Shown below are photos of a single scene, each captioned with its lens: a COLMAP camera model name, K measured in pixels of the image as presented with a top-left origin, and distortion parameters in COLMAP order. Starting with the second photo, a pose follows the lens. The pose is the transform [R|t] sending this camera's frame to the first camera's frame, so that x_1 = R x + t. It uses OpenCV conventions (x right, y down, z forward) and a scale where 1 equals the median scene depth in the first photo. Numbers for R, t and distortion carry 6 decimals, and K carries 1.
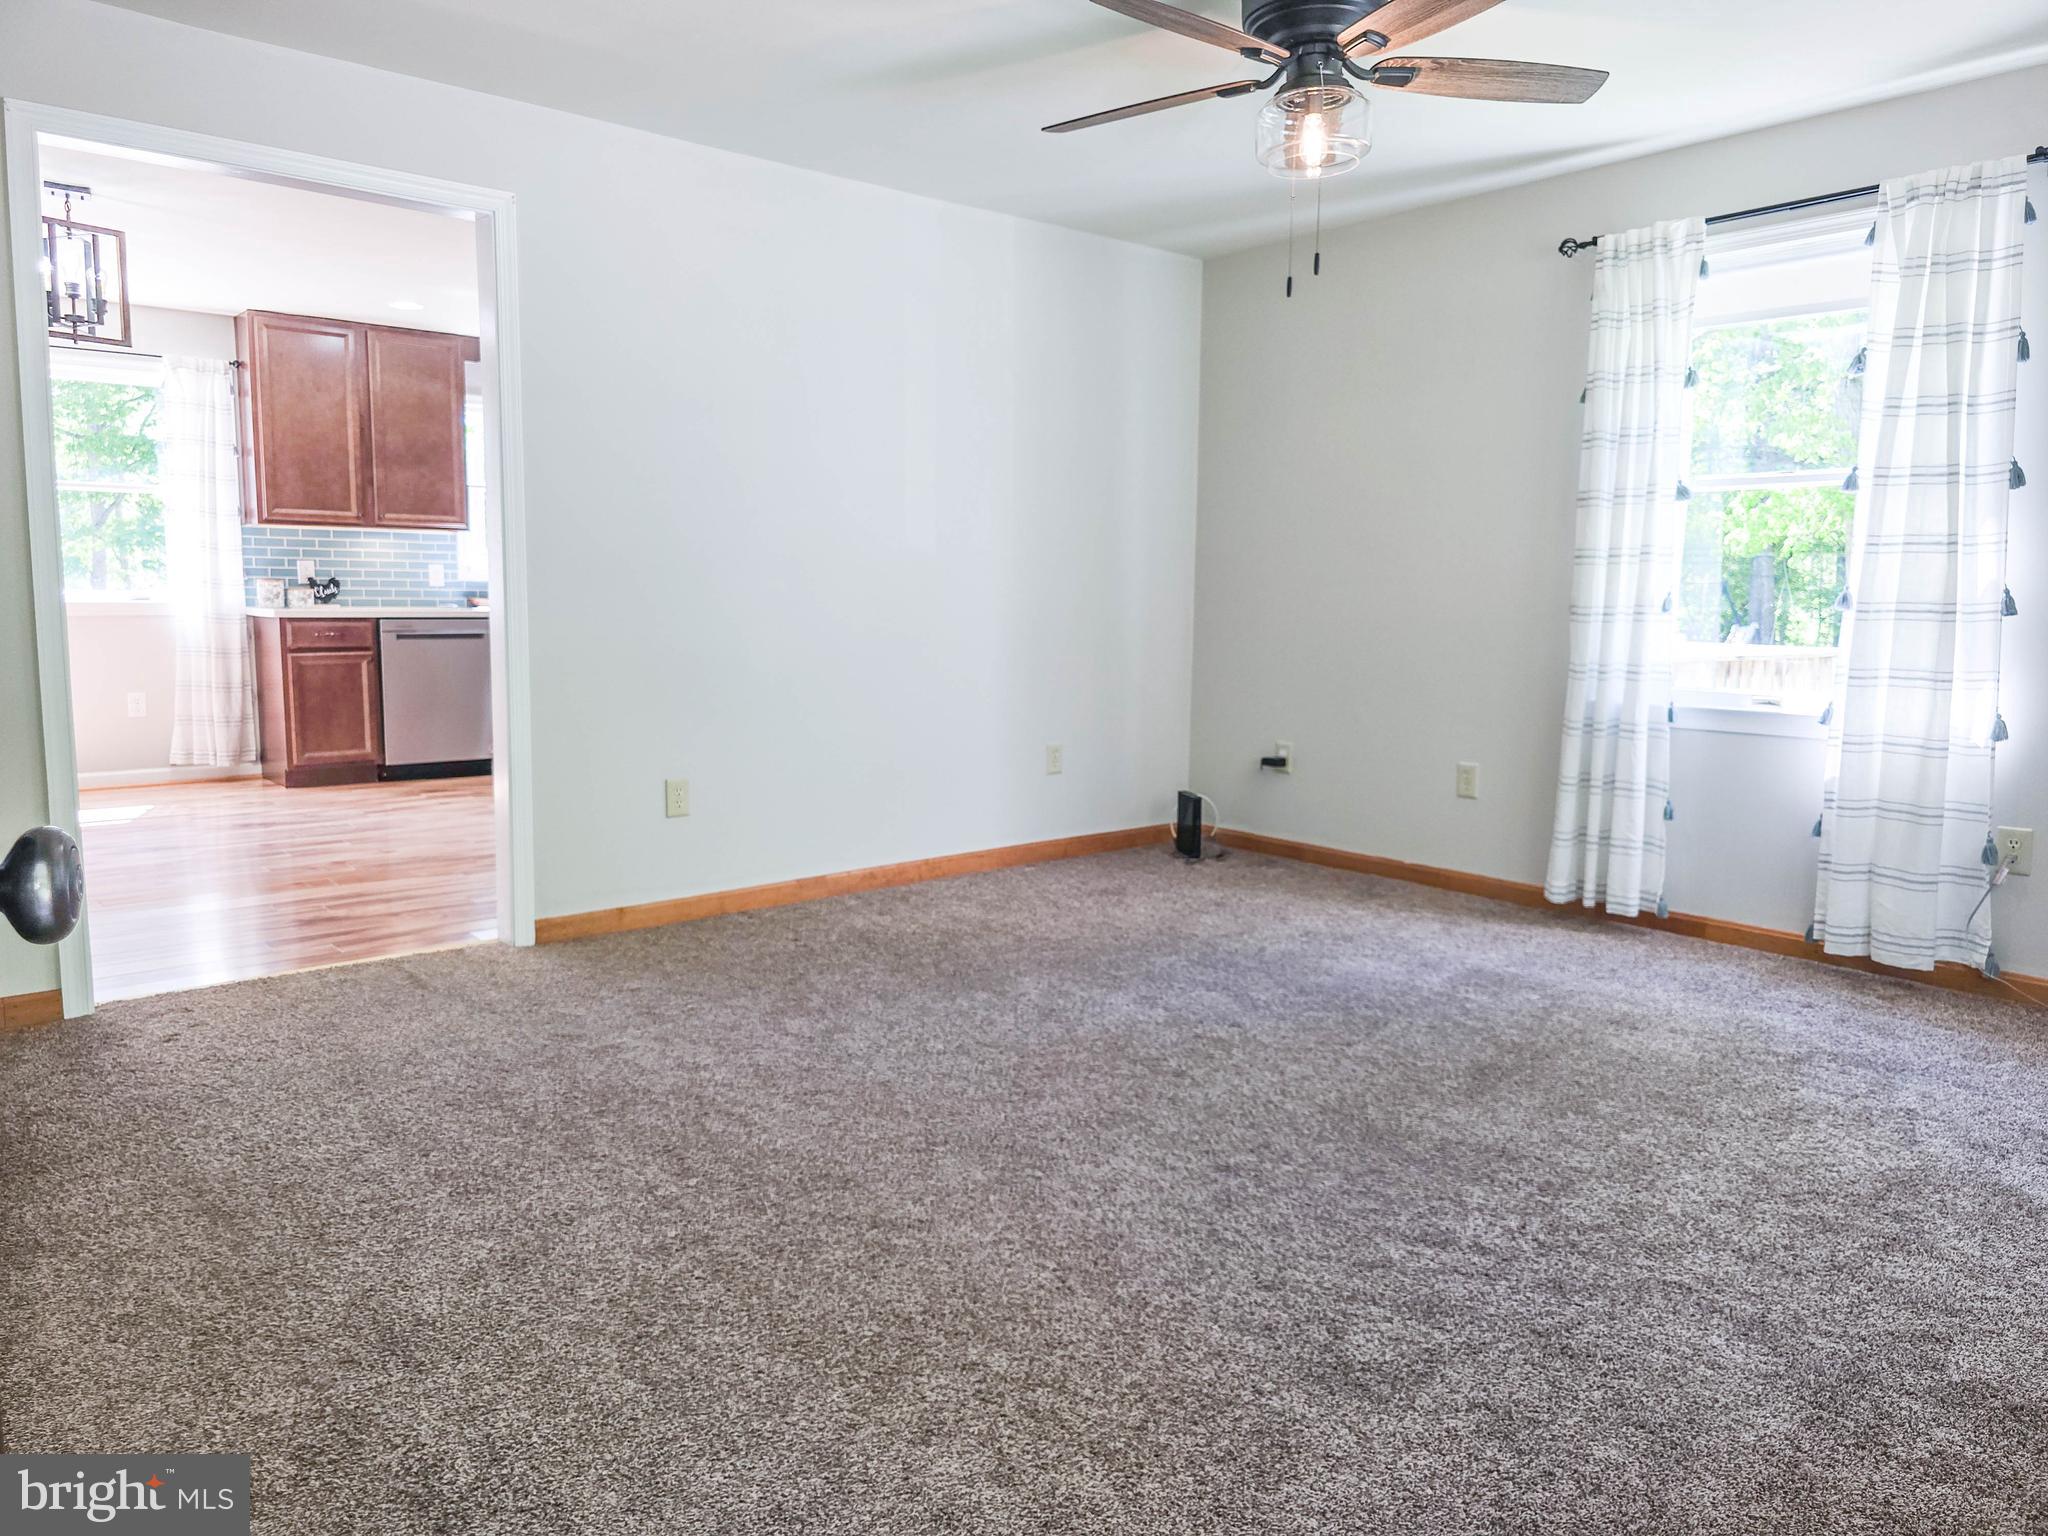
lens RADIAL K [[1368.0, 0, 1008.7], [0, 1368.0, 750.2], [0, 0, 1]] dist [0.051691, -0.047341]
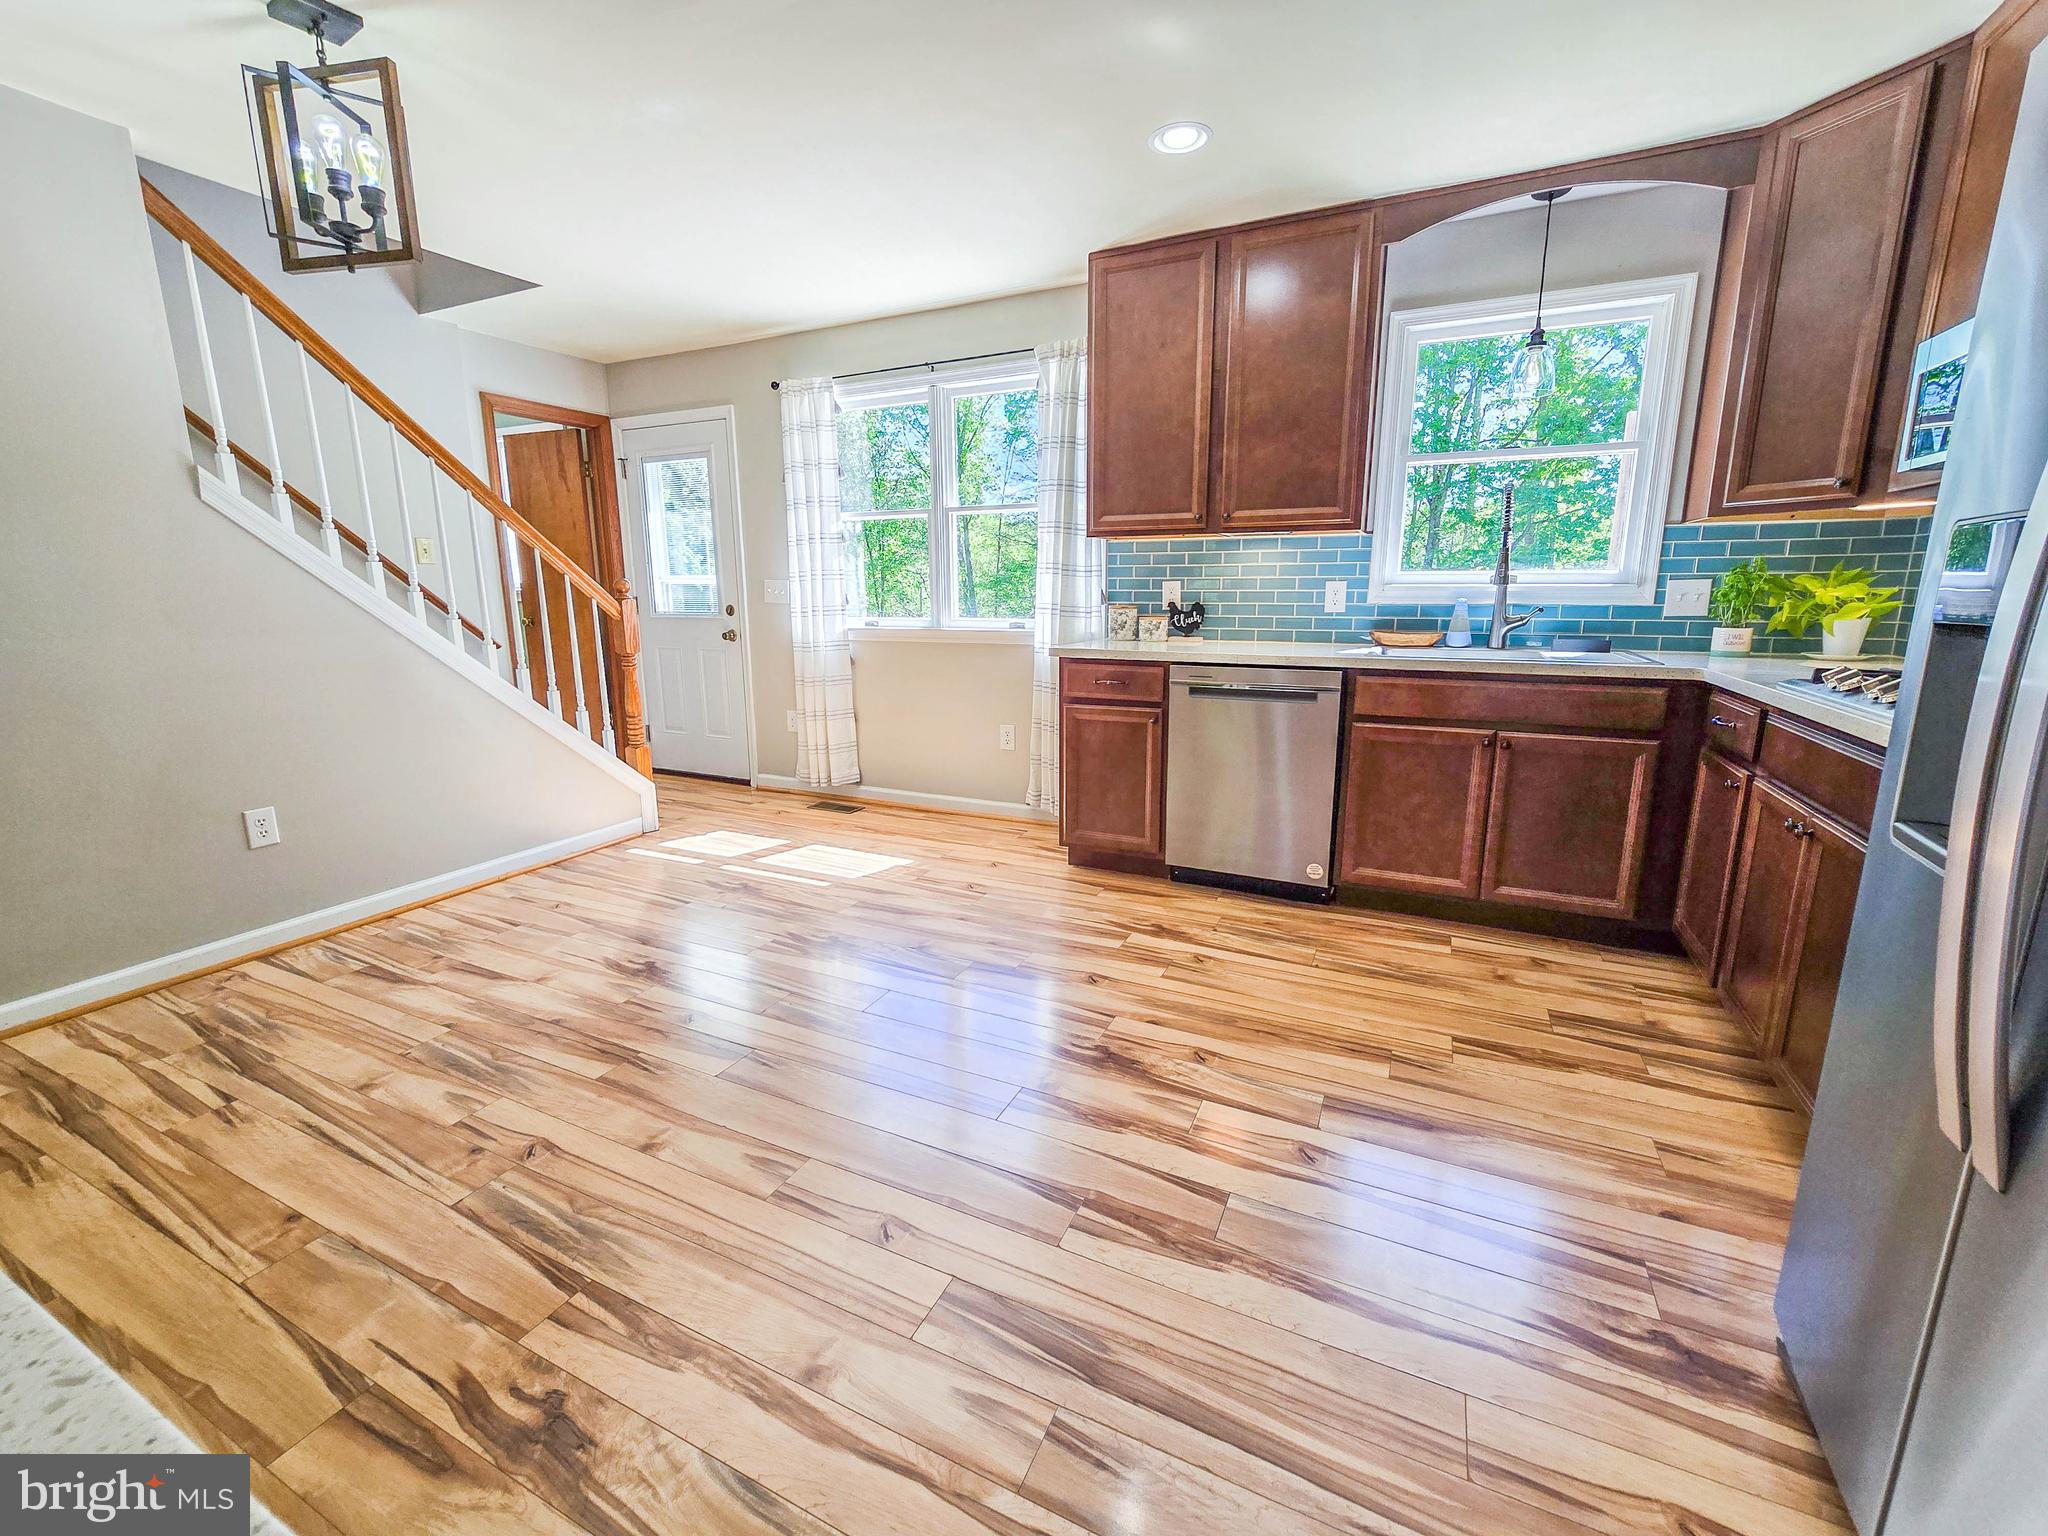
lens RADIAL K [[849.3, 0, 1043.2], [0, 849.3, 759.4], [0, 0, 1]] dist [-0.003112, 0.000078]
pose [[0.415778, 0.169335, -0.893563, -0.086192], [-0.099344, 0.985090, 0.140455, -0.099698], [0.904024, 0.030372, 0.426401, 0.745775]]
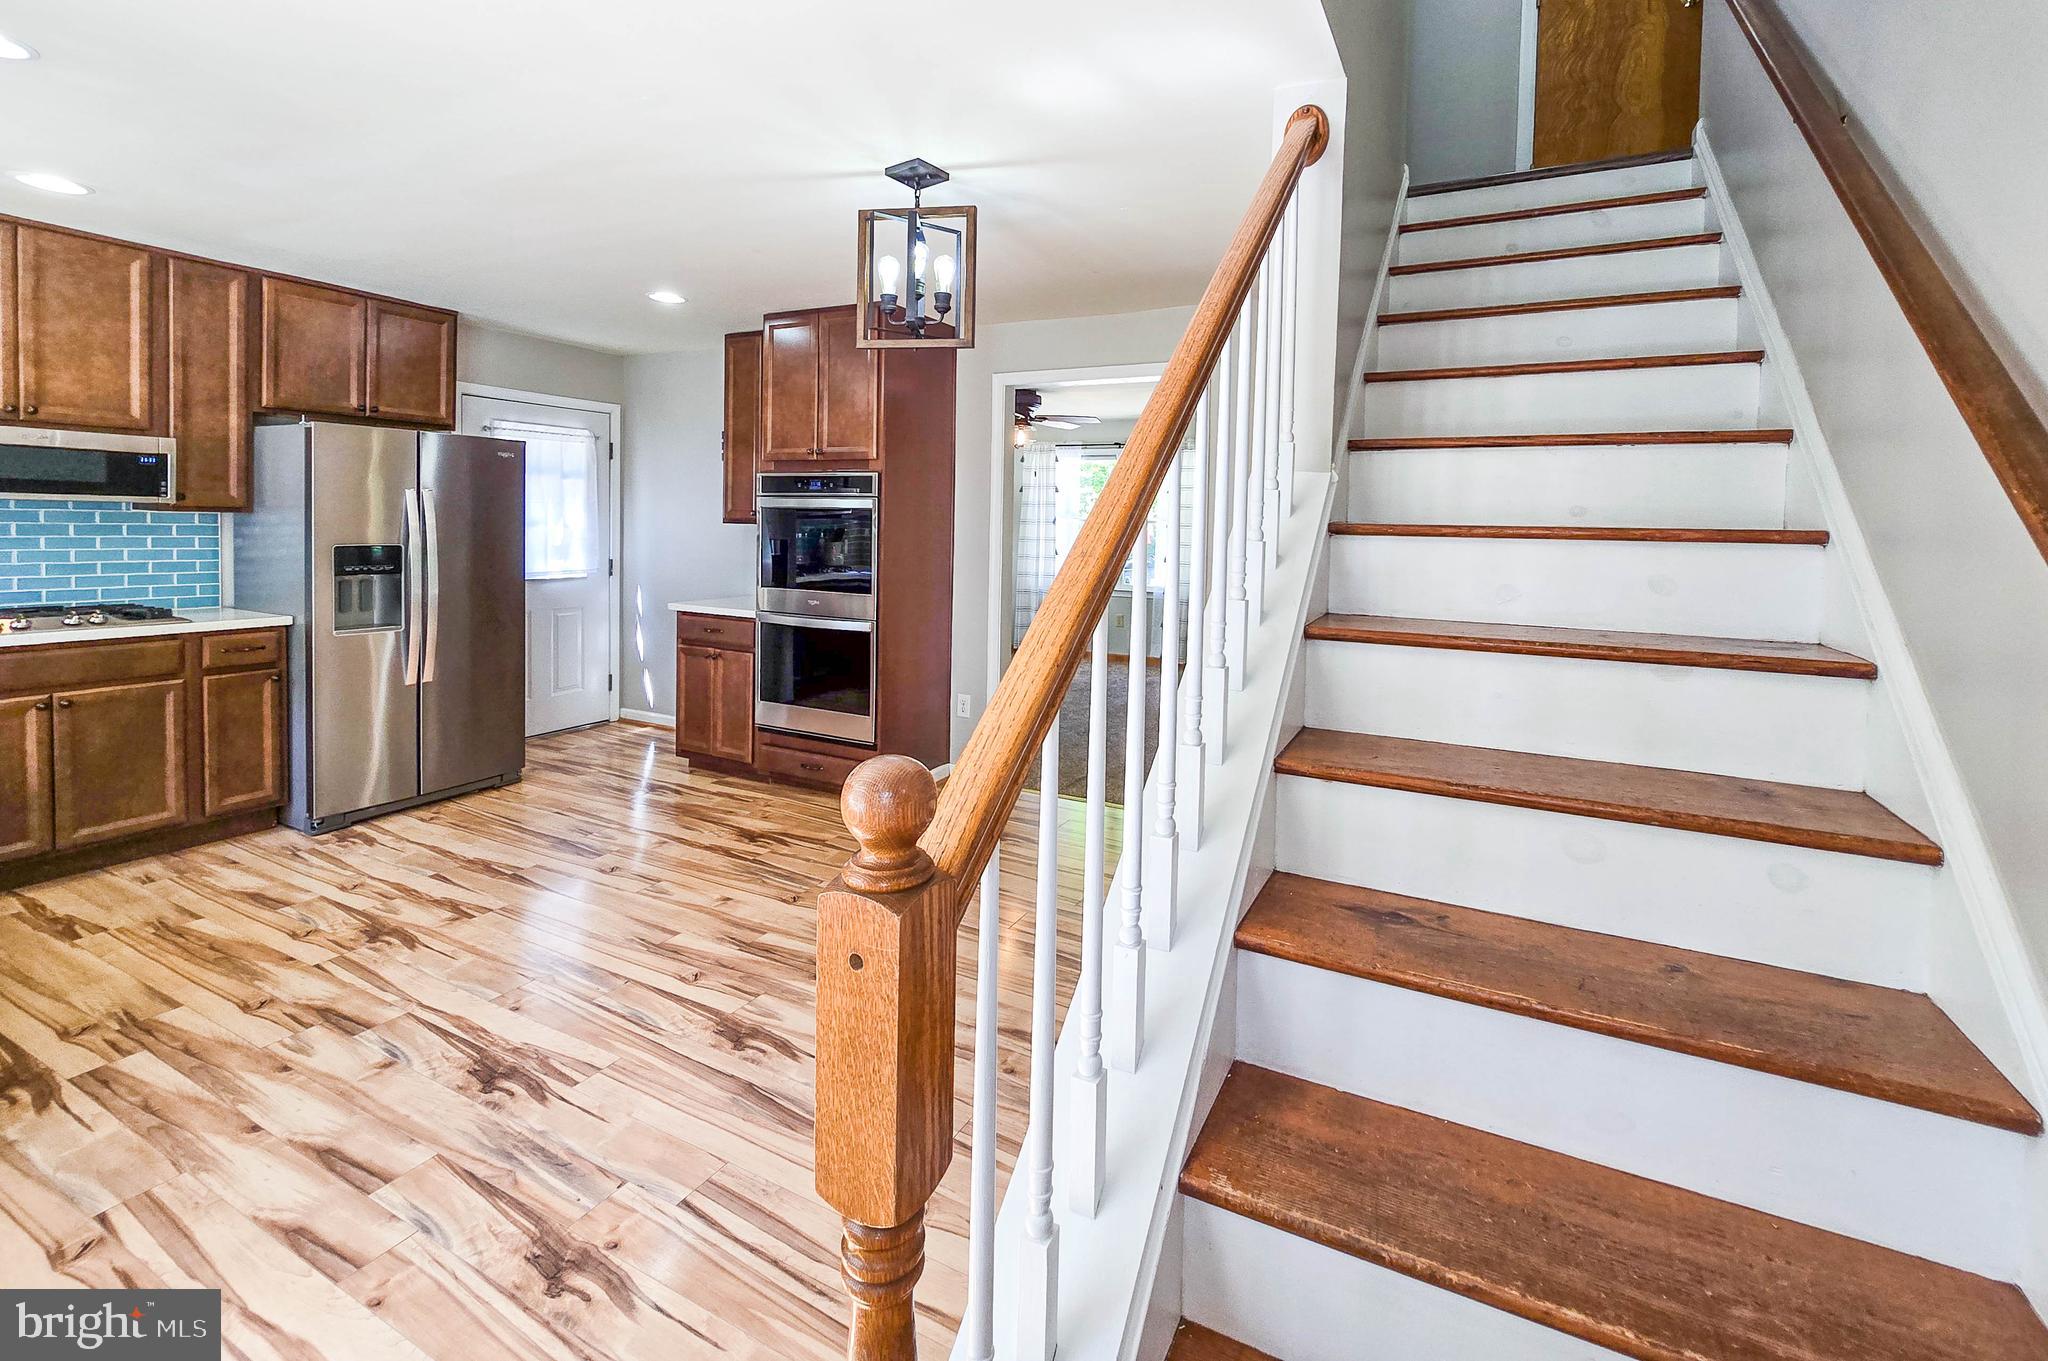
lens RADIAL K [[867.8, 0, 1068.8], [0, 867.8, 551.2], [0, 0, 1]] dist [-0.011930, 0.001303]
pose [[-0.402722, -0.050222, 0.913943, -0.785037], [0.085688, 0.992040, 0.092272, -0.138057], [-0.911302, 0.115474, -0.395213, 0.745265]]
